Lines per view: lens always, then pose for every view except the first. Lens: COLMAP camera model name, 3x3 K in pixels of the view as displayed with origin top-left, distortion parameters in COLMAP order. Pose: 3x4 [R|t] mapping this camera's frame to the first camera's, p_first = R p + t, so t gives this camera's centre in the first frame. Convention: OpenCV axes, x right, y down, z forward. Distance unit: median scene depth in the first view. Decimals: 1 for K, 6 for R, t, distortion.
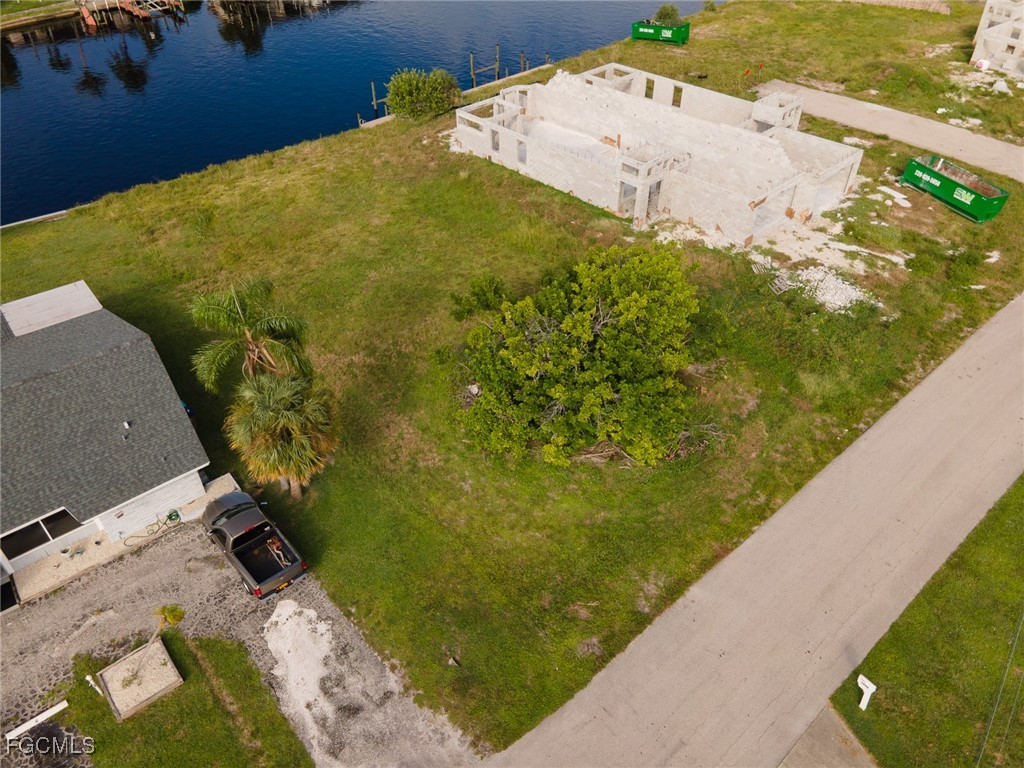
lens RADIAL K [[743.1, 0, 513.0], [0, 743.1, 379.8], [0, 0, 1]] dist [0.018532, 0.046923]
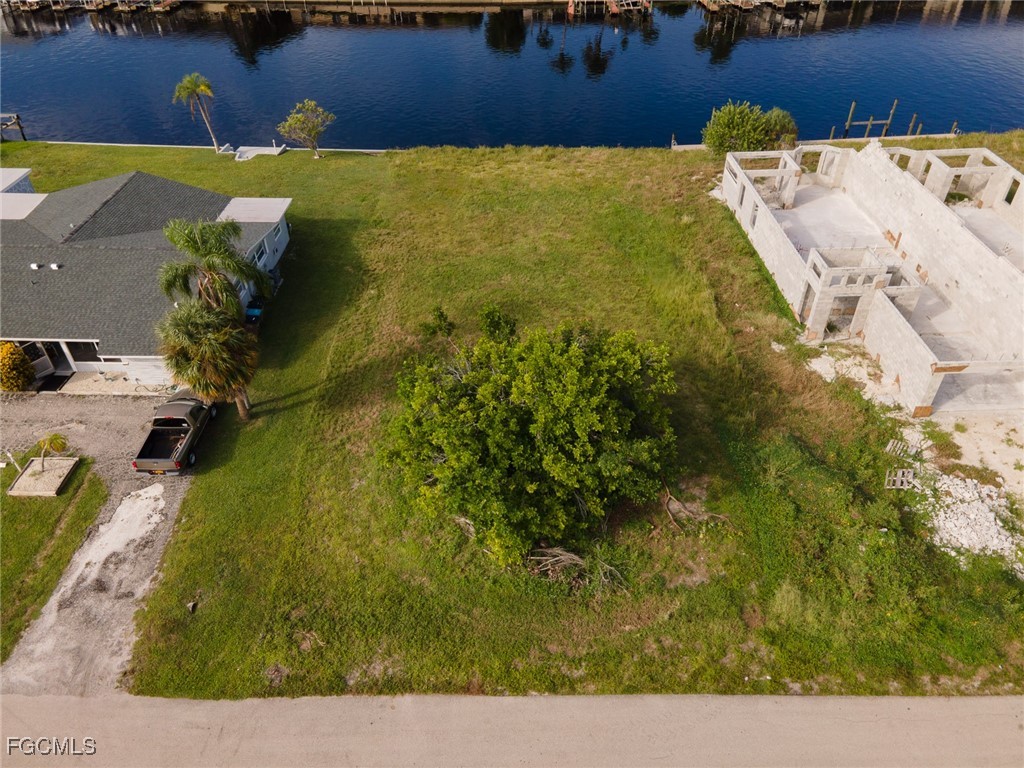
lens RADIAL K [[743.1, 0, 513.0], [0, 743.1, 379.8], [0, 0, 1]] dist [0.018532, 0.046923]
pose [[0.748853, 0.412448, -0.518753, 0.434985], [-0.417525, 0.901483, 0.114024, -0.146346], [0.514676, 0.131205, 0.847286, 0.175521]]
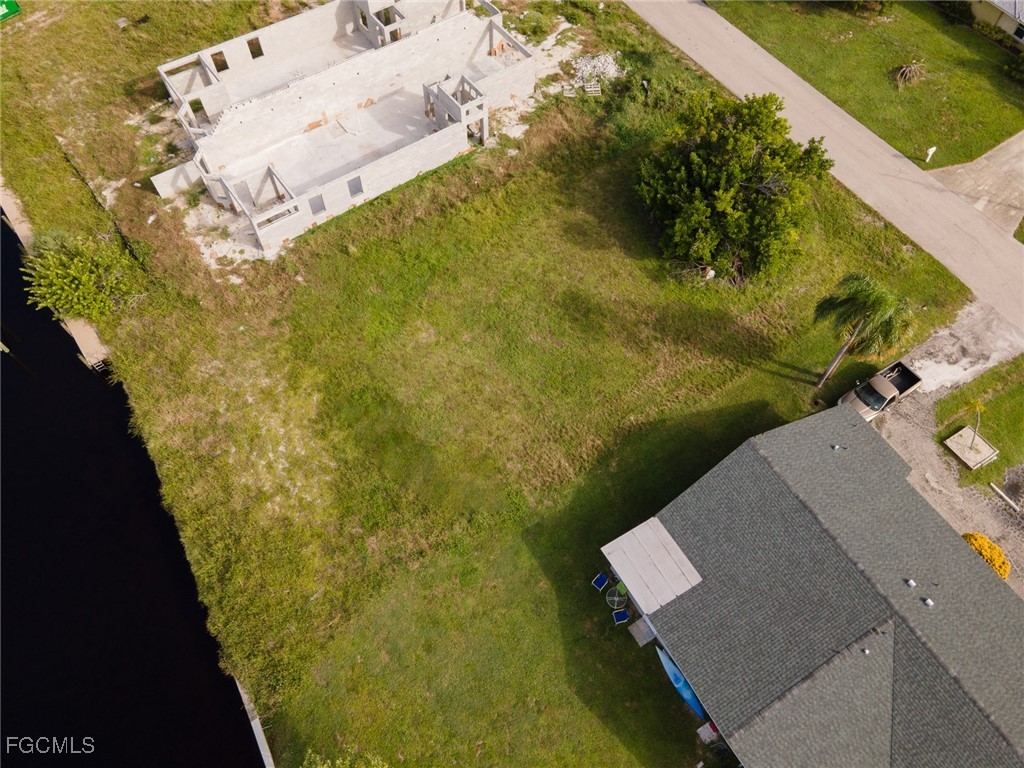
lens RADIAL K [[737.0, 0, 514.0], [0, 737.0, 381.3], [0, 0, 1]] dist [0.018556, 0.047046]
pose [[0.143304, -0.847927, 0.510376, -0.834201], [0.626654, 0.476891, 0.616343, -0.828713], [-0.766008, 0.231504, 0.599698, 0.447396]]
